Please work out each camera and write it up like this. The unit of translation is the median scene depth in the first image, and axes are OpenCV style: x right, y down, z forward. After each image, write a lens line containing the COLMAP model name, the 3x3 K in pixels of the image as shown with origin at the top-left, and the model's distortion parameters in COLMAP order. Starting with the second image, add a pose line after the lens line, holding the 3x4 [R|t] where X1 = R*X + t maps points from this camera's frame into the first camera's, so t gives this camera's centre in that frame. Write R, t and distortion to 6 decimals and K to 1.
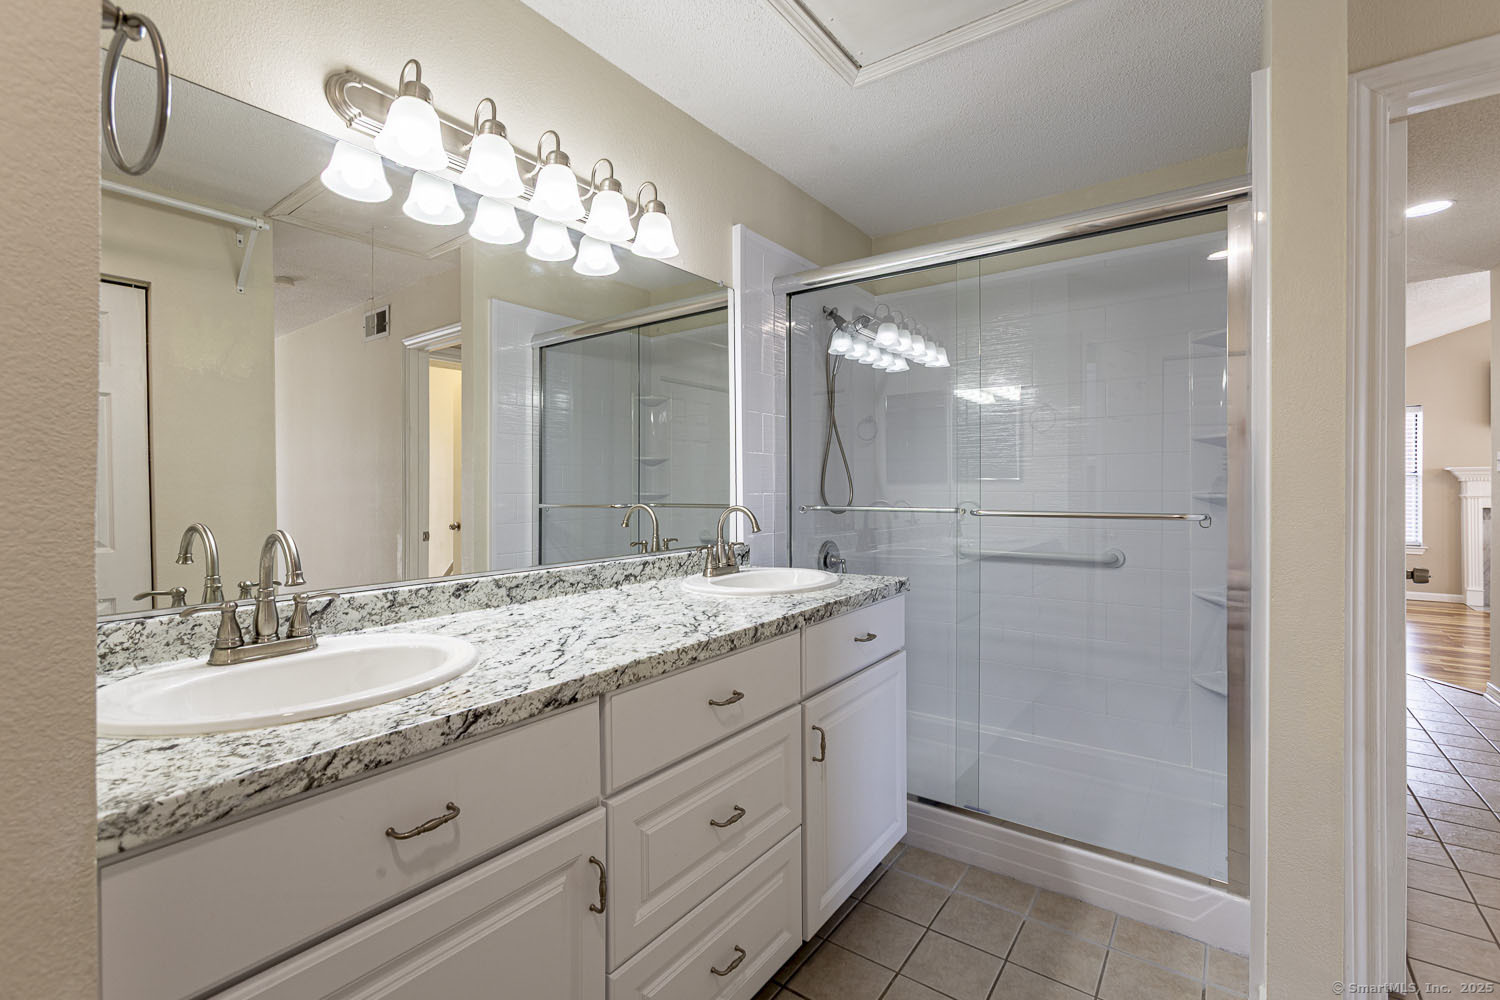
lens RADIAL K [[679.4, 0, 738.3], [0, 679.4, 492.4], [0, 0, 1]] dist [-0.010544, 0.008600]
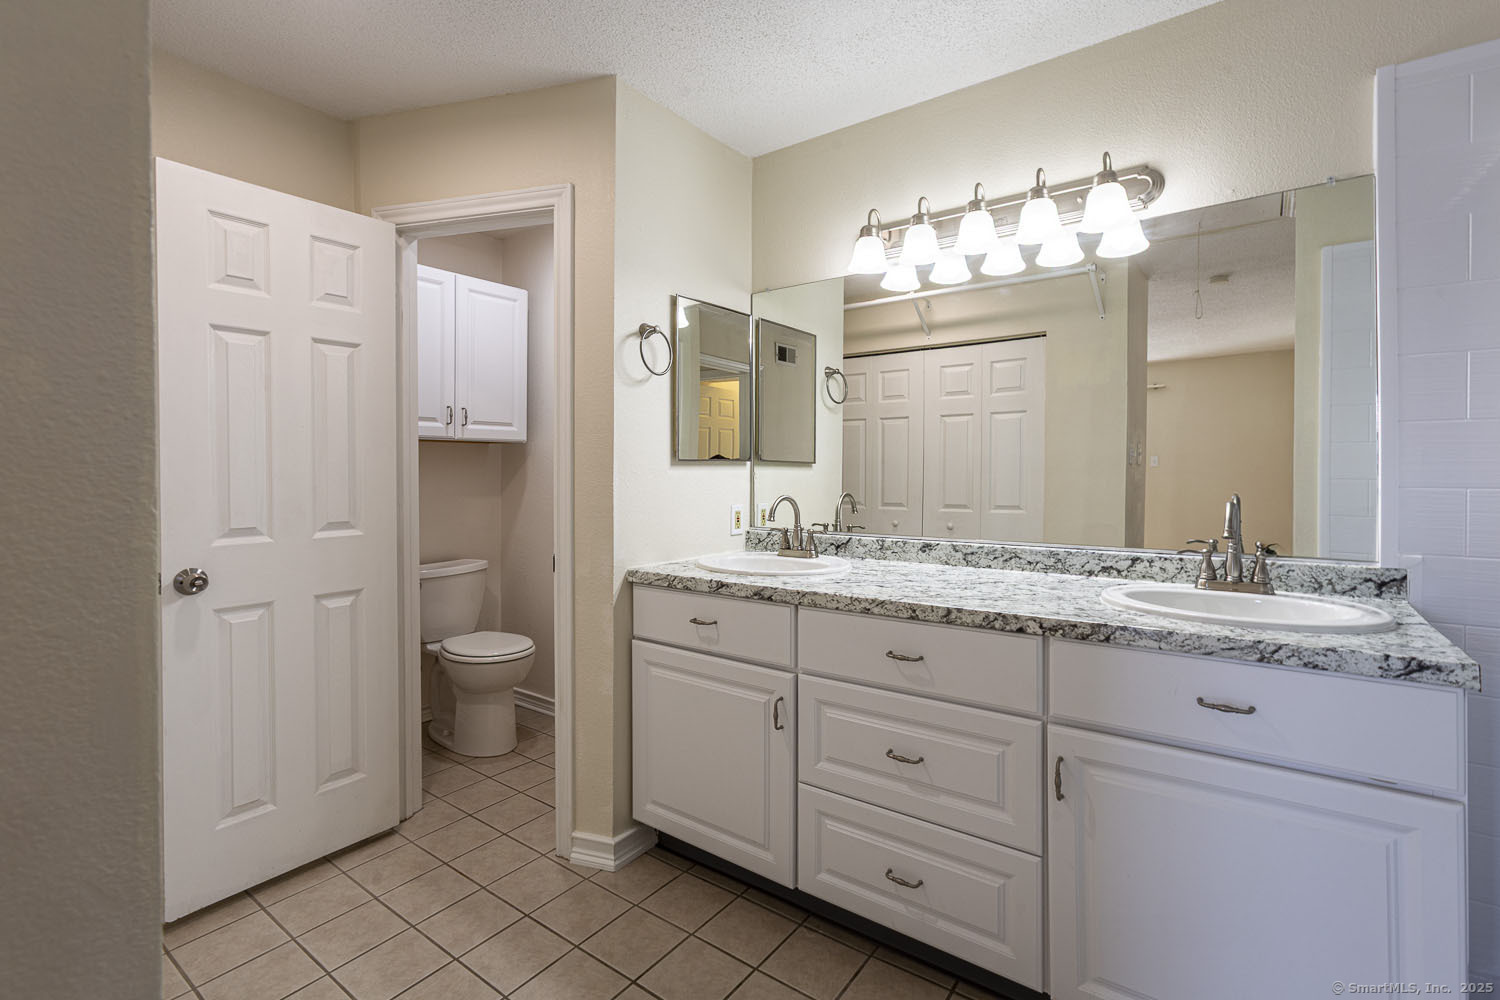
lens RADIAL K [[679.4, 0, 806.5], [0, 679.4, 479.8], [0, 0, 1]] dist [-0.010544, 0.008600]
pose [[0.043991, 0.013748, -0.998937, 1.082058], [-0.007981, 0.999878, 0.013410, -0.017607], [0.999000, 0.007382, 0.044095, 0.729129]]
